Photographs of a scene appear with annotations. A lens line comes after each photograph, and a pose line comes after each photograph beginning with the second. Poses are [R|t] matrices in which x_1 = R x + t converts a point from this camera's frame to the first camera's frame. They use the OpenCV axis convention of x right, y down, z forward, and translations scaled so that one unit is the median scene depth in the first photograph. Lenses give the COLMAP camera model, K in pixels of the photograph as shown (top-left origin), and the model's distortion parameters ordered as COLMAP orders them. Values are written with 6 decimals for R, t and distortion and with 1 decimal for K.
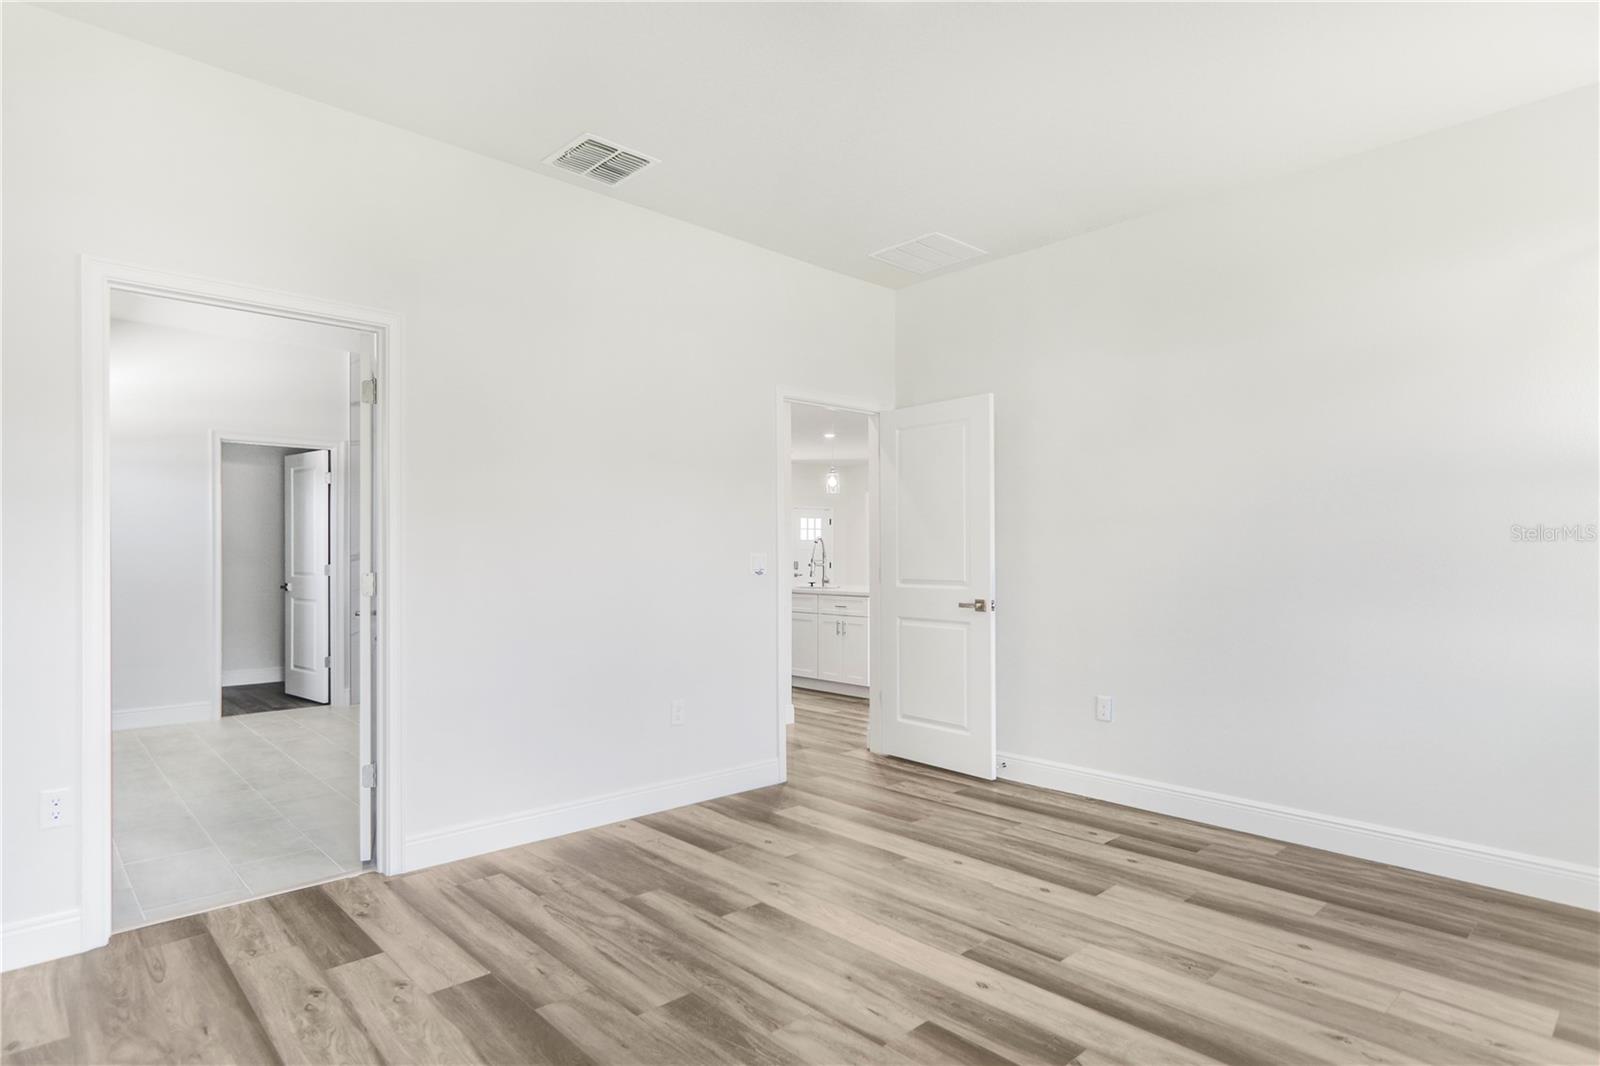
lens RADIAL K [[867.9, 0, 800.4], [0, 867.9, 547.1], [0, 0, 1]] dist [-0.007098, 0.000605]
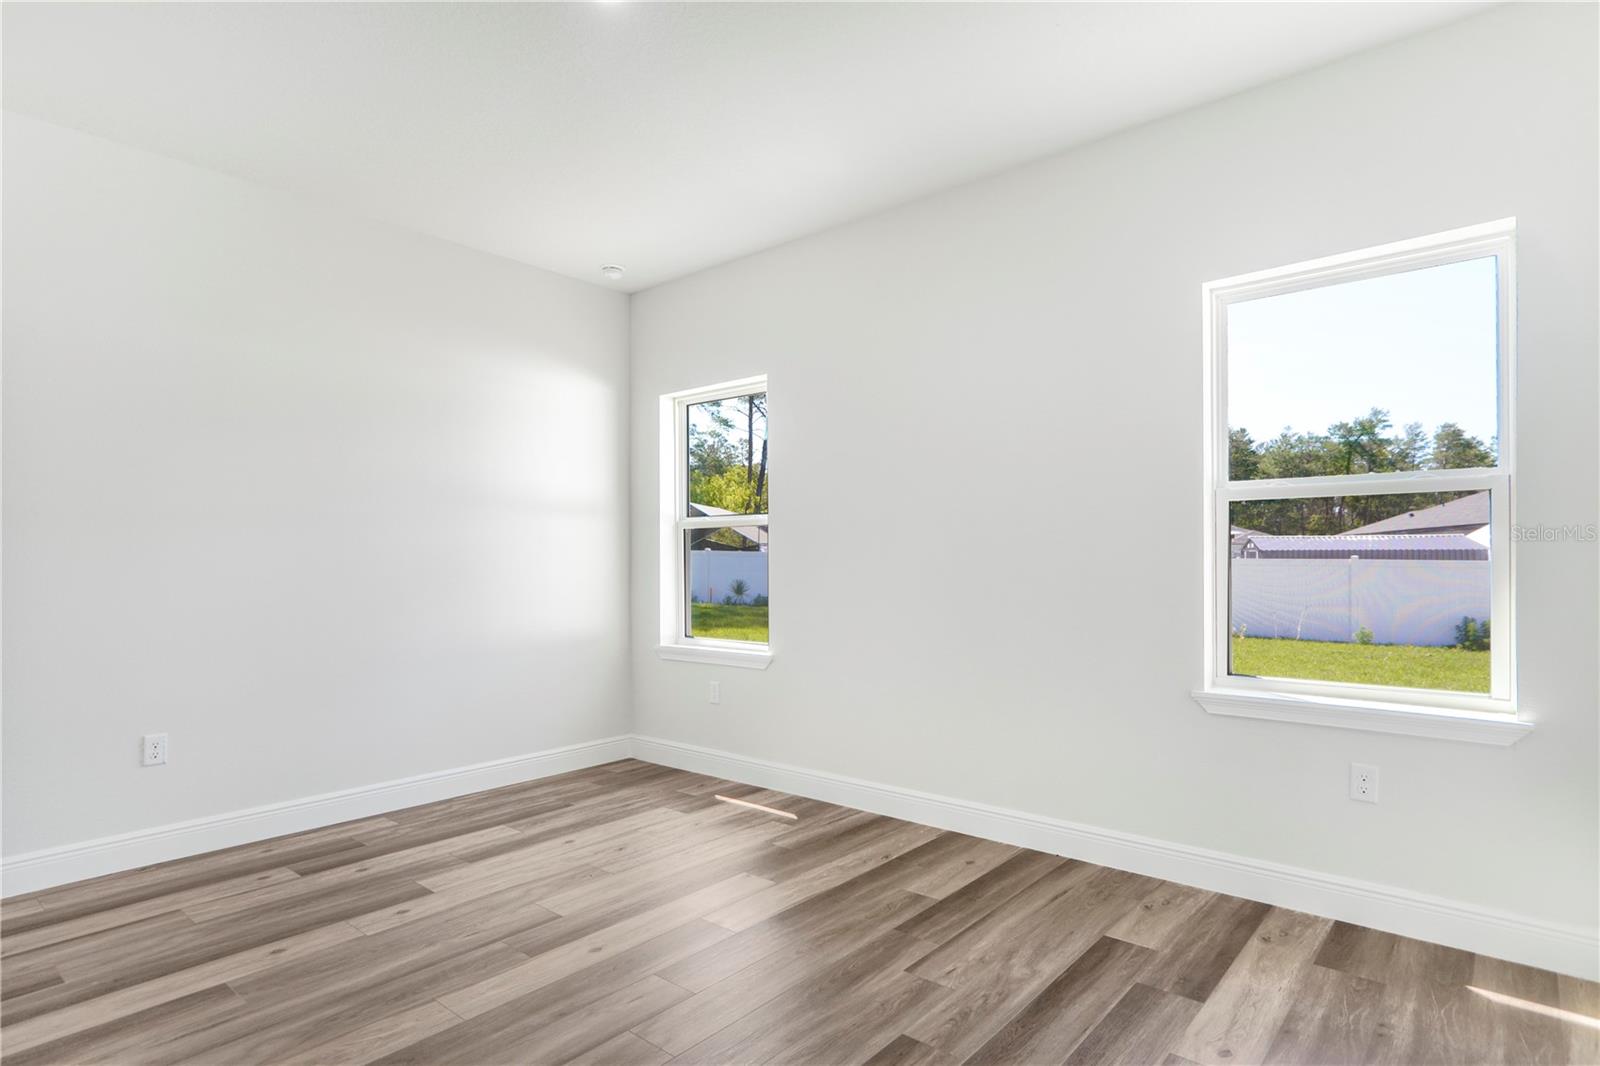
lens RADIAL K [[867.9, 0, 800.4], [0, 867.9, 547.1], [0, 0, 1]] dist [-0.007098, 0.000605]
pose [[-0.122016, 0.010849, 0.992469, -0.670517], [-0.004698, 0.999923, -0.011508, 0.005438], [-0.992517, -0.006067, -0.121956, 0.644127]]
